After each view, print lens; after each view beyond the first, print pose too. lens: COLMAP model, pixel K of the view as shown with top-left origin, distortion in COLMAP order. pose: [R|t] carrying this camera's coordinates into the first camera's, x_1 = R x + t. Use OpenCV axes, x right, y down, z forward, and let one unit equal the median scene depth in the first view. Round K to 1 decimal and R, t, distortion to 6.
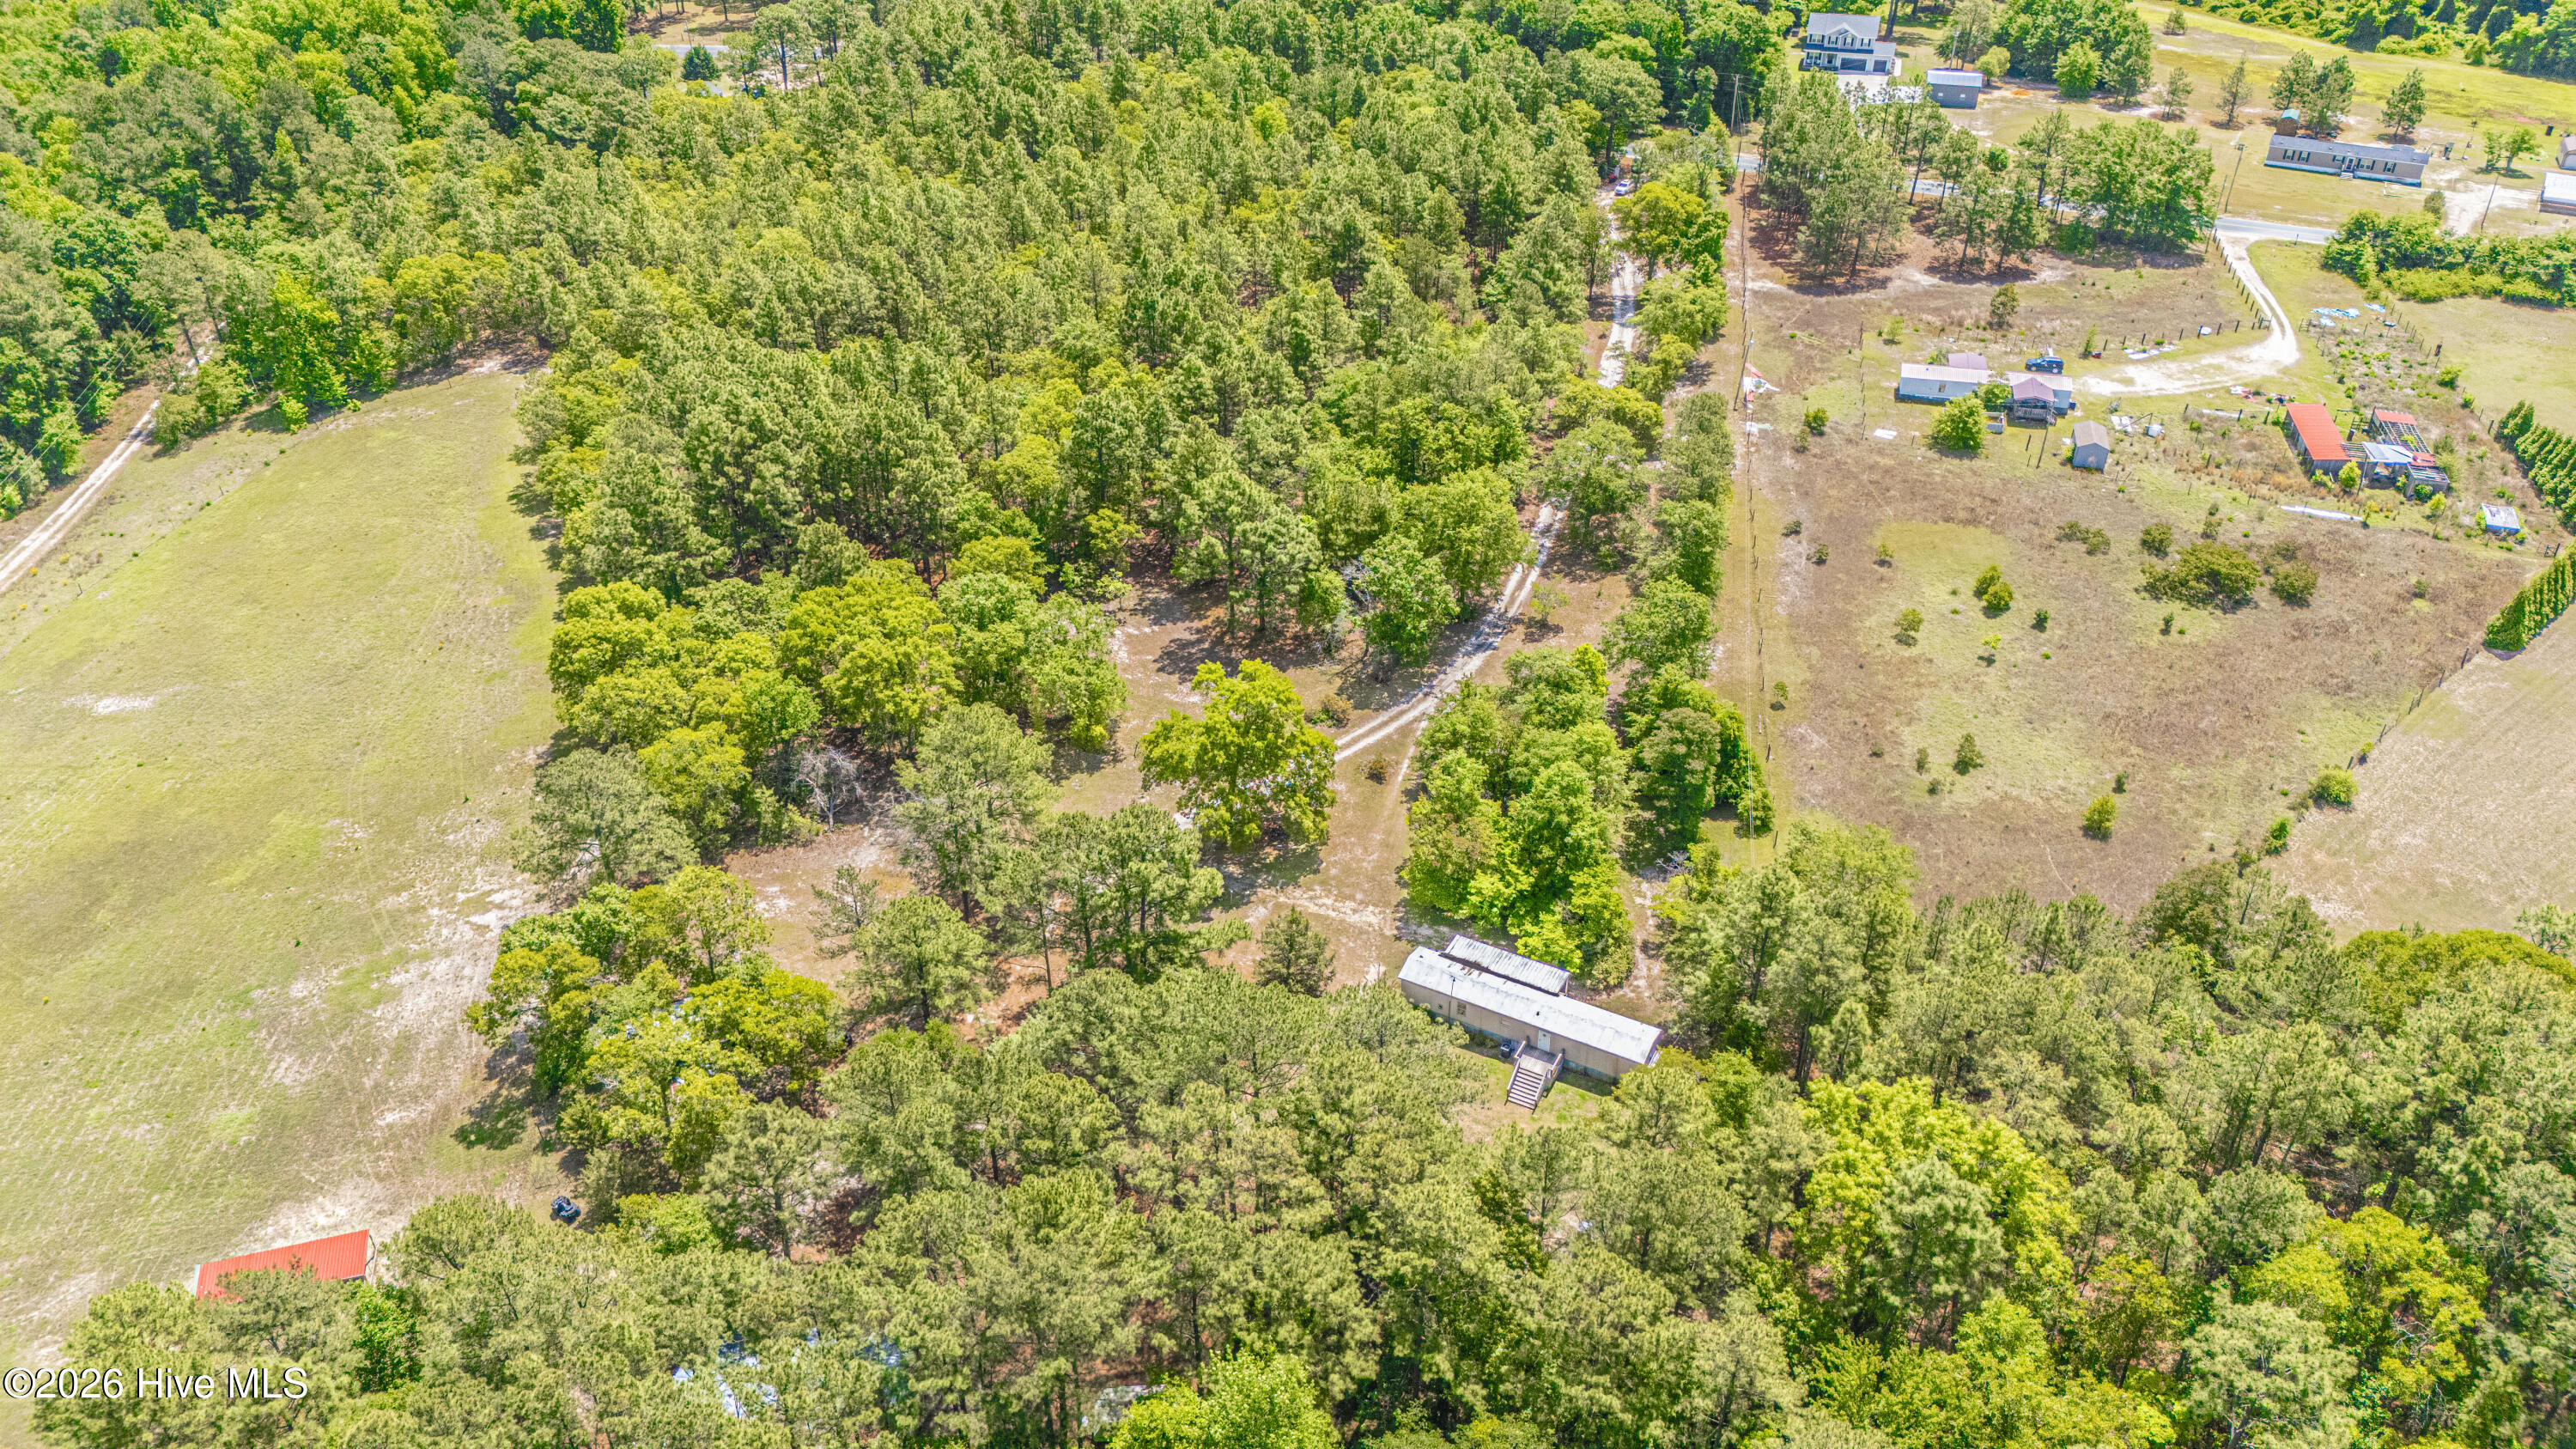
lens RADIAL K [[1881.9, 0, 1297.7], [0, 1881.9, 725.7], [0, 0, 1]] dist [0.068894, -0.059409]
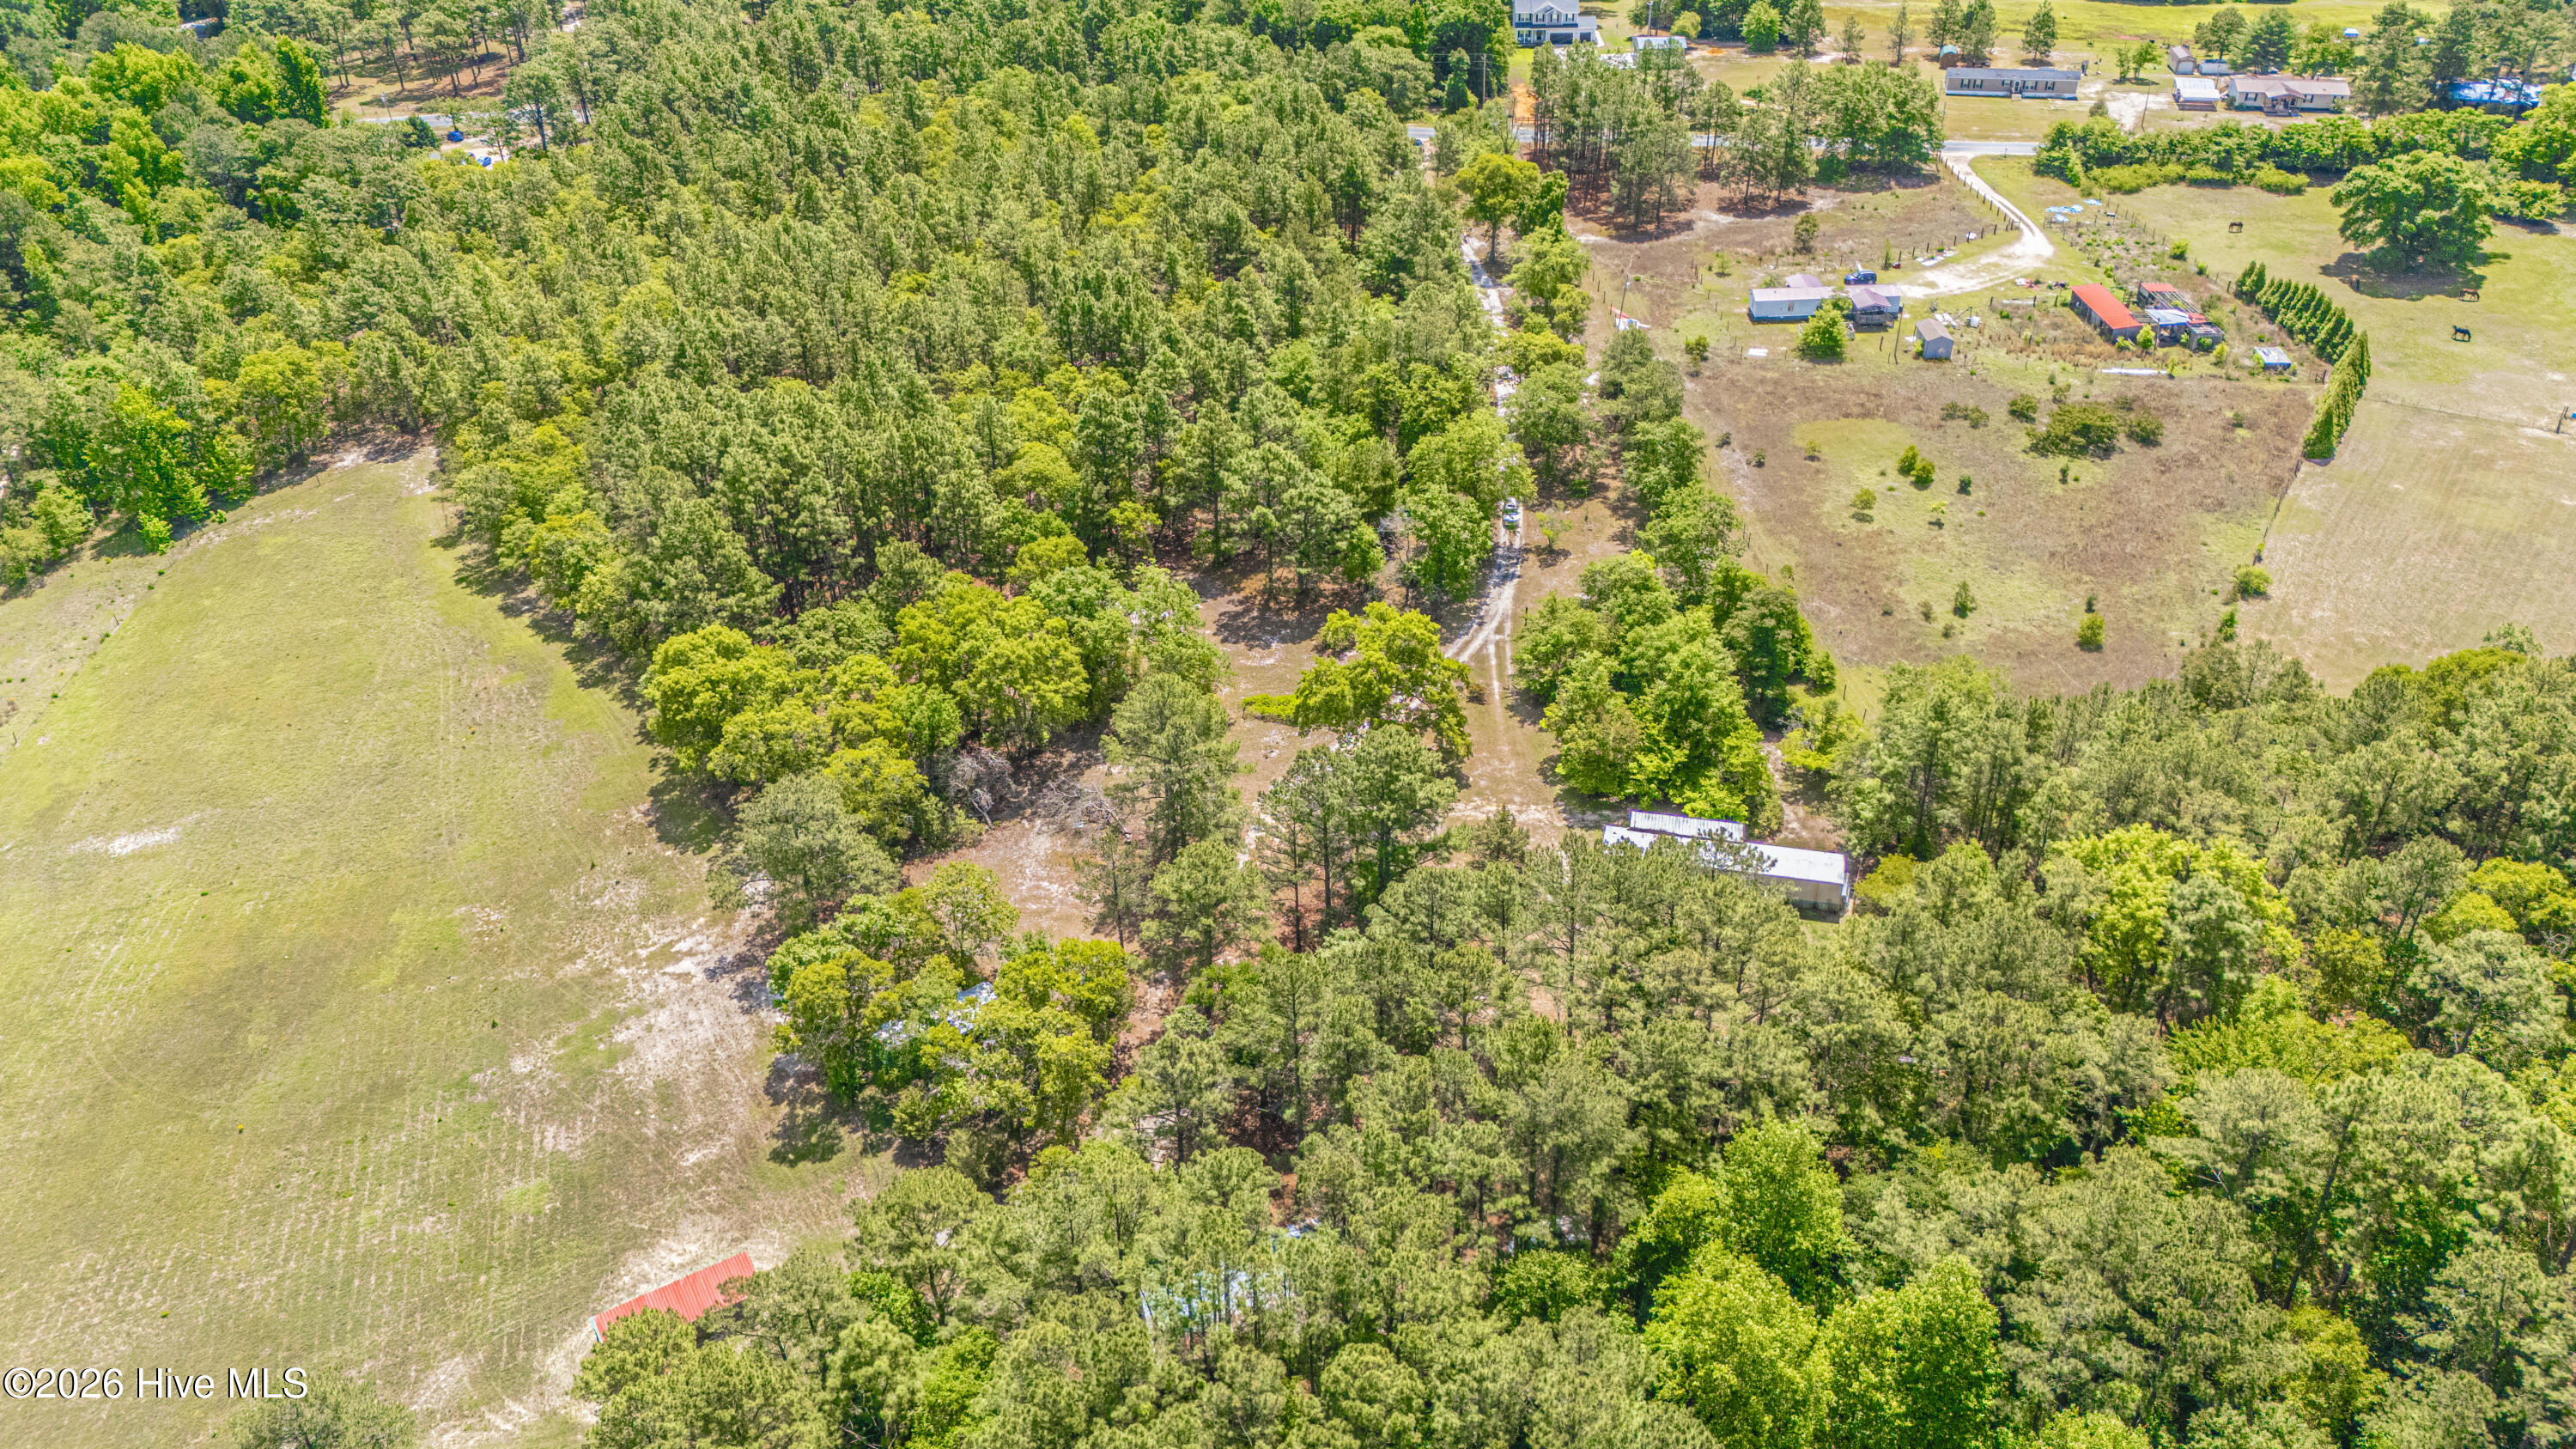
lens RADIAL K [[1934.3, 0, 1298.3], [0, 1934.3, 721.6], [0, 0, 1]] dist [0.071757, -0.067192]
pose [[0.965939, -0.154769, 0.207385, -0.233480], [0.158948, 0.987281, -0.003542, 0.022294], [-0.204199, 0.036385, 0.978253, -0.054130]]
